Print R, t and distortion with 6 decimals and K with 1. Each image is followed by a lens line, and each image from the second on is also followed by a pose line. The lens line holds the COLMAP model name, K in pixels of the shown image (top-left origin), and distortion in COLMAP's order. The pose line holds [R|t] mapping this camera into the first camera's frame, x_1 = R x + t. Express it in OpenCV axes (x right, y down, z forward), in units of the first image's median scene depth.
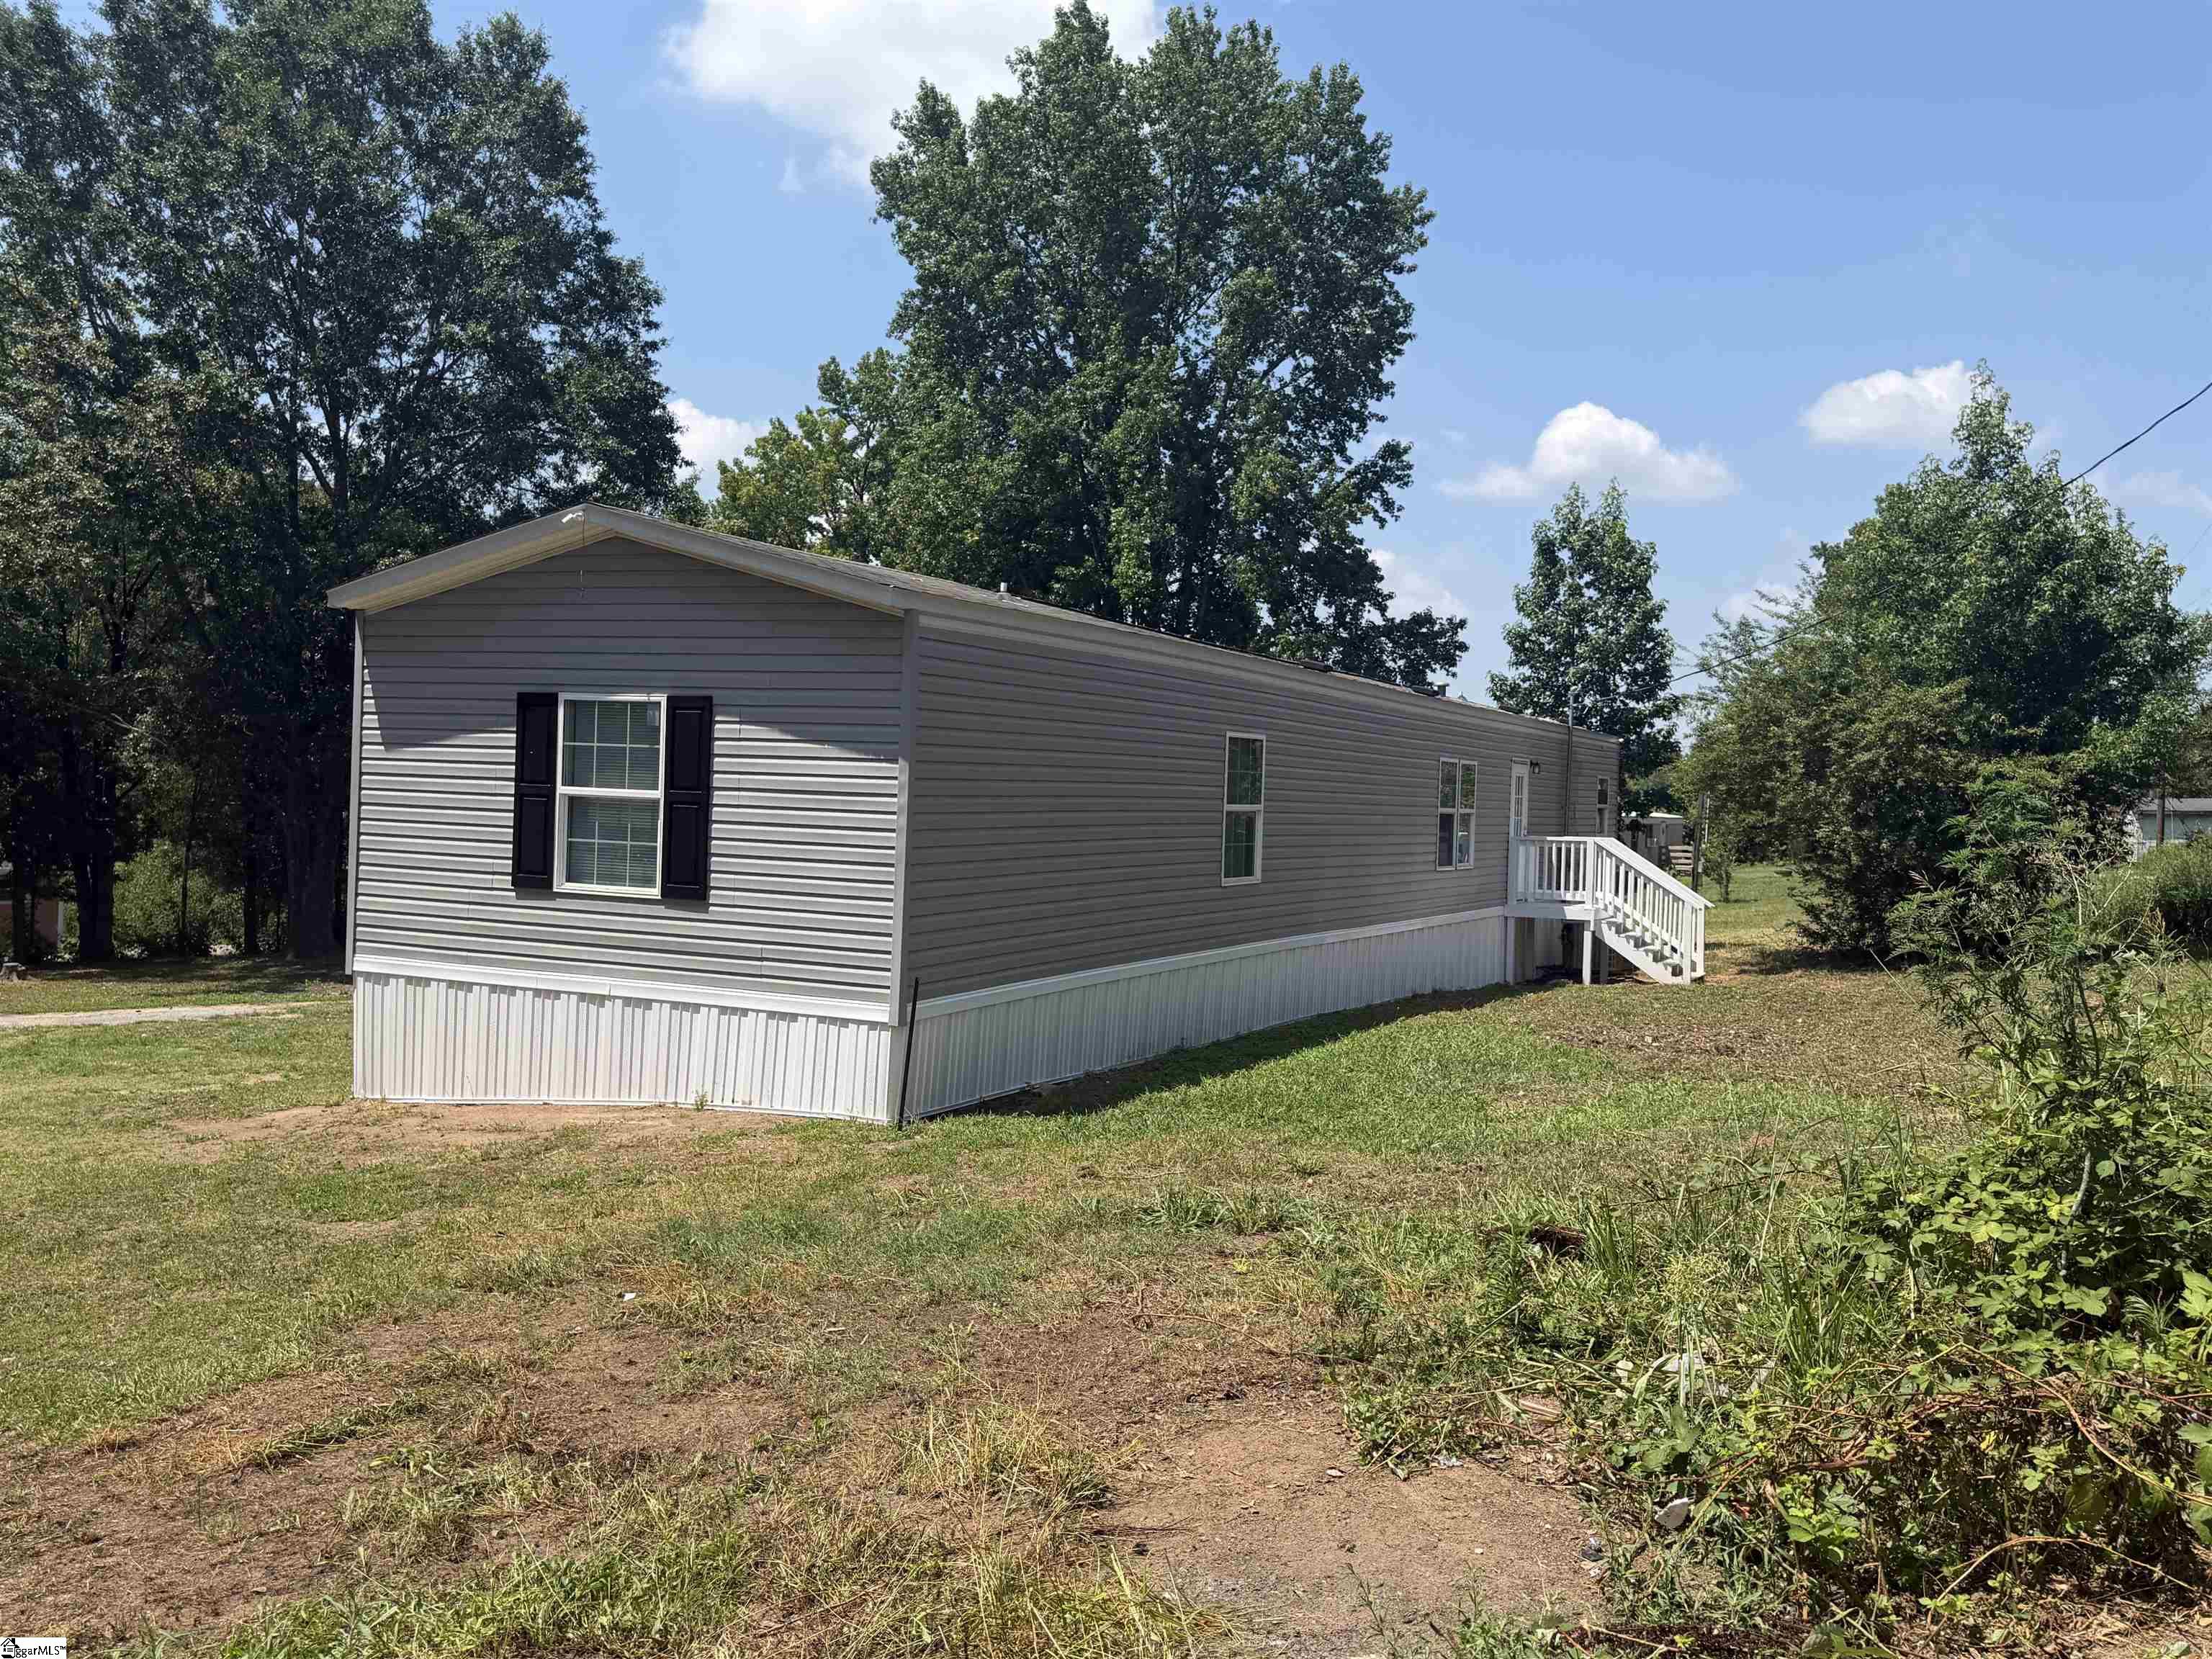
lens RADIAL K [[1896.9, 0, 1100.3], [0, 1896.9, 789.7], [0, 0, 1]] dist [0.170782, -0.341813]
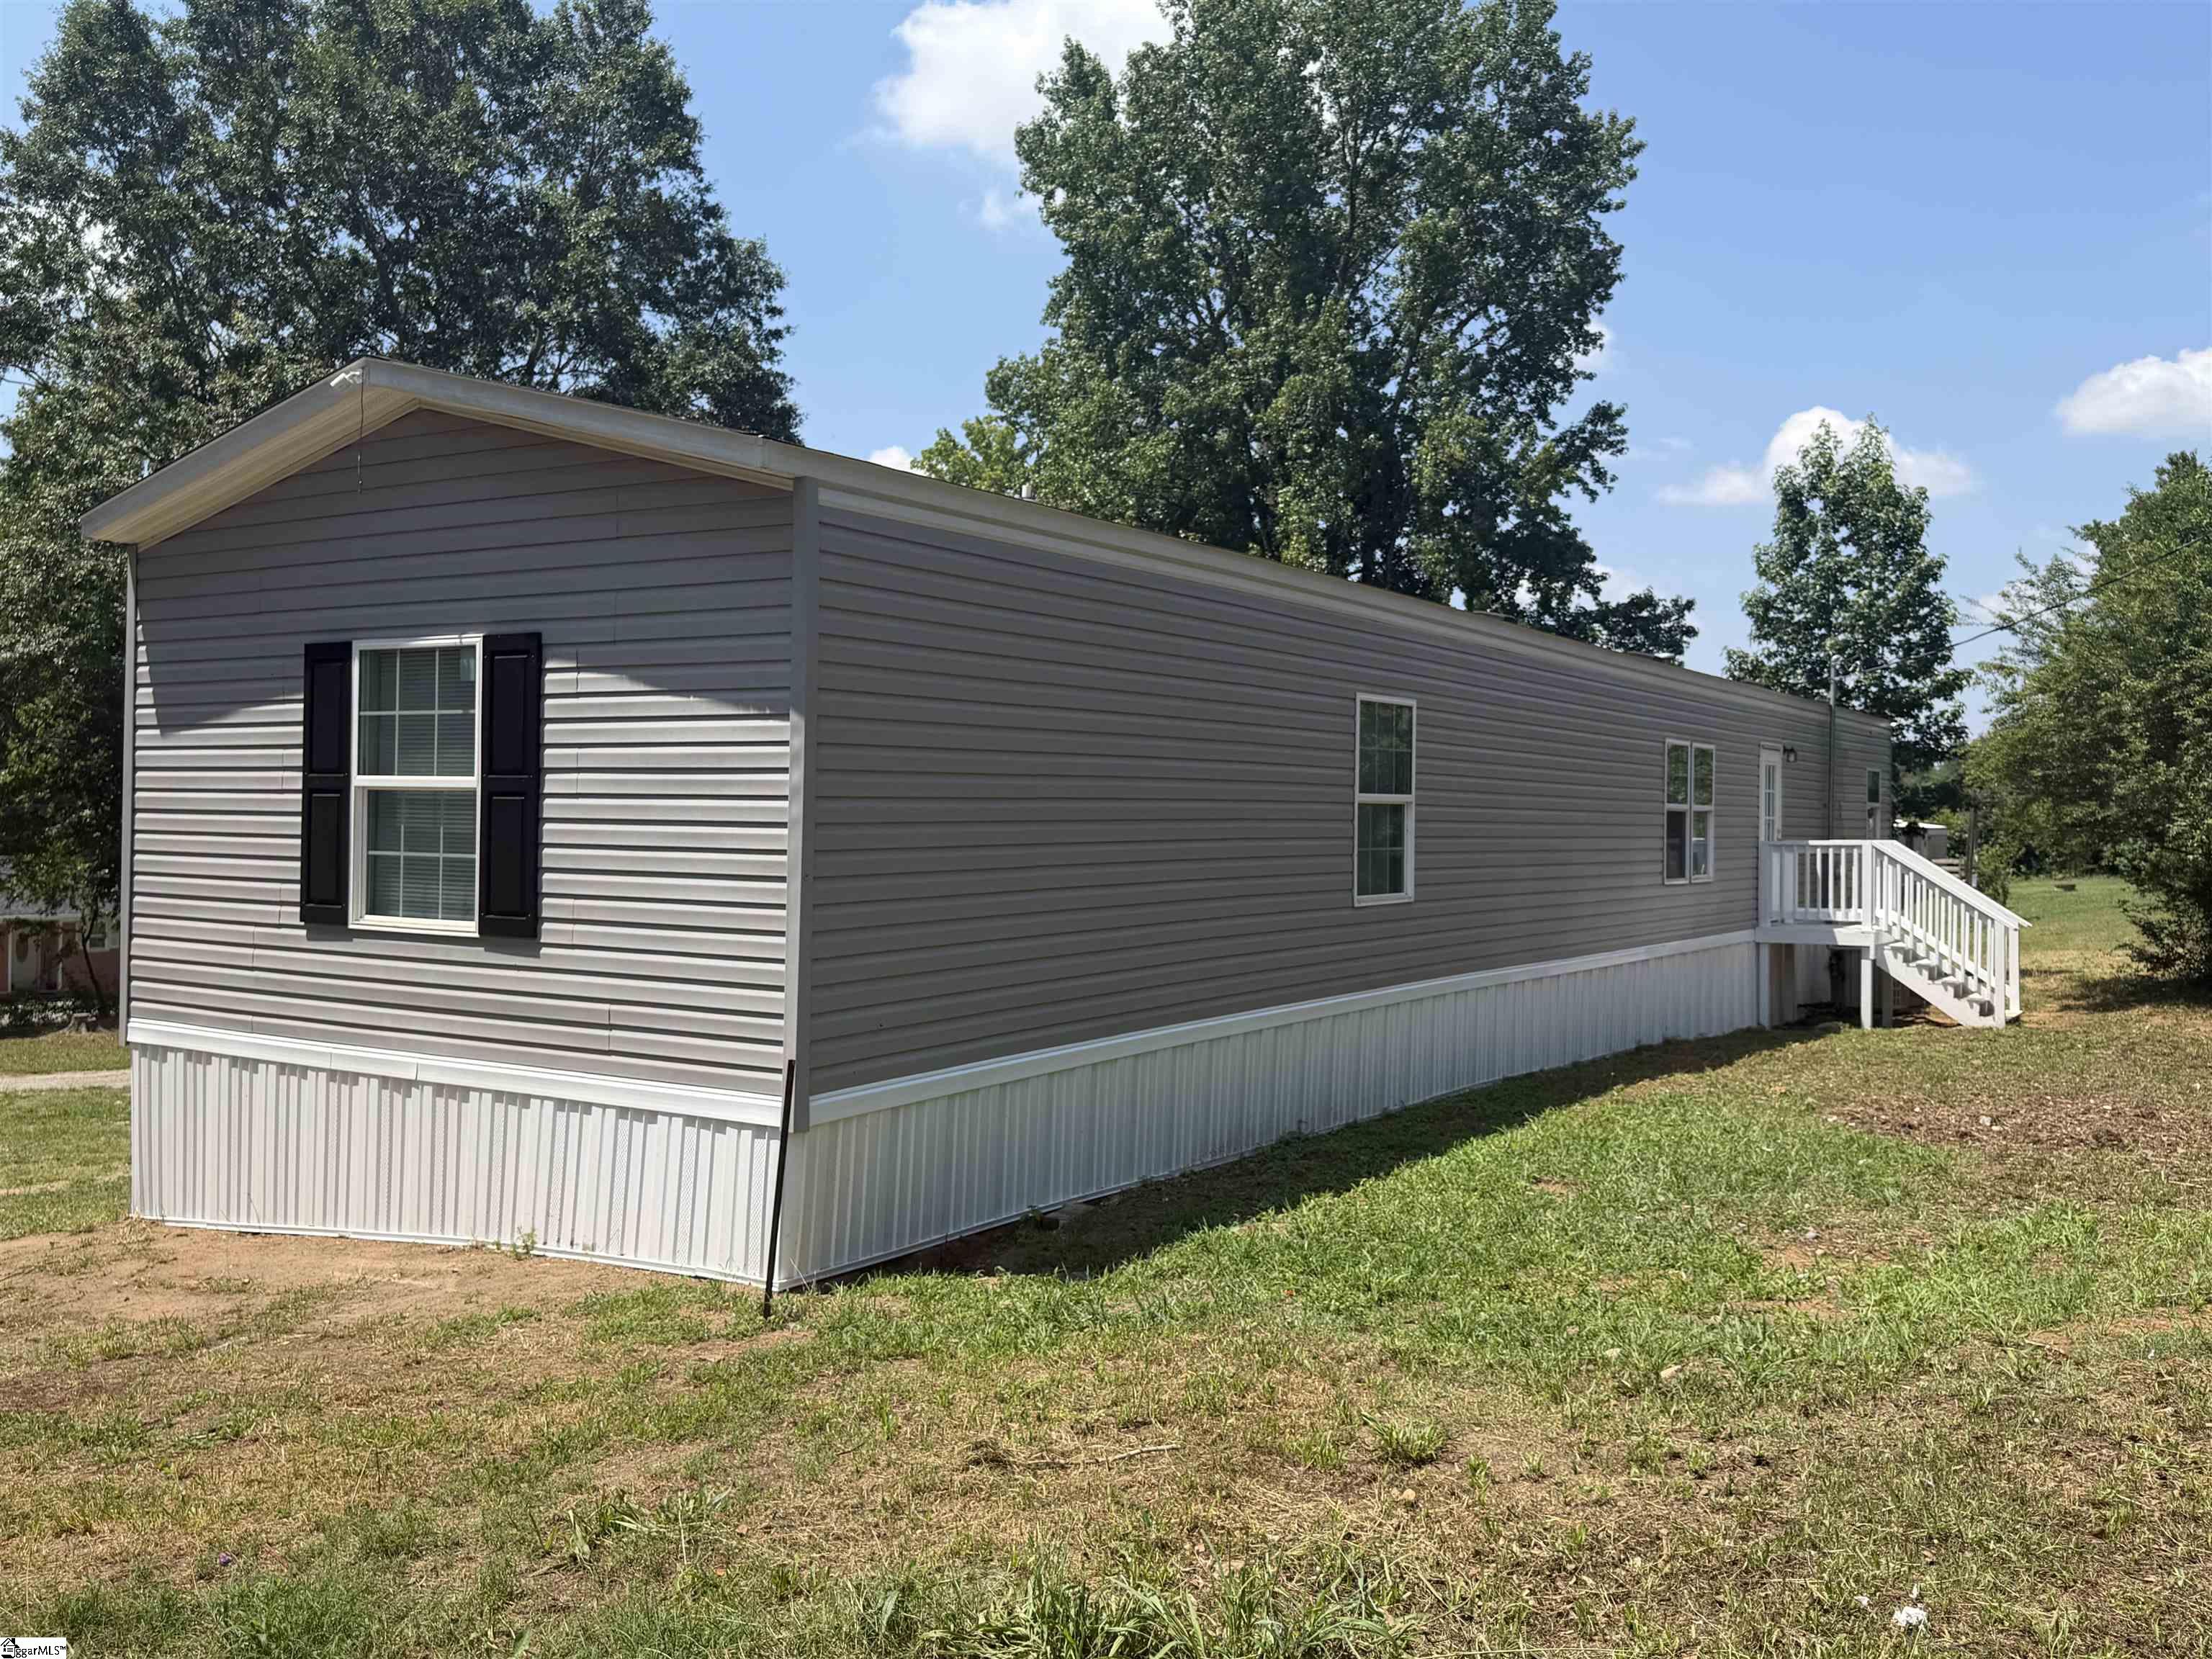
lens RADIAL K [[1896.9, 0, 1100.3], [0, 1896.9, 789.7], [0, 0, 1]] dist [0.170782, -0.341813]
pose [[0.993530, -0.022633, -0.111291, 0.024641], [0.020936, 0.999646, -0.016390, 0.008039], [0.111623, 0.013954, 0.993653, 0.134742]]
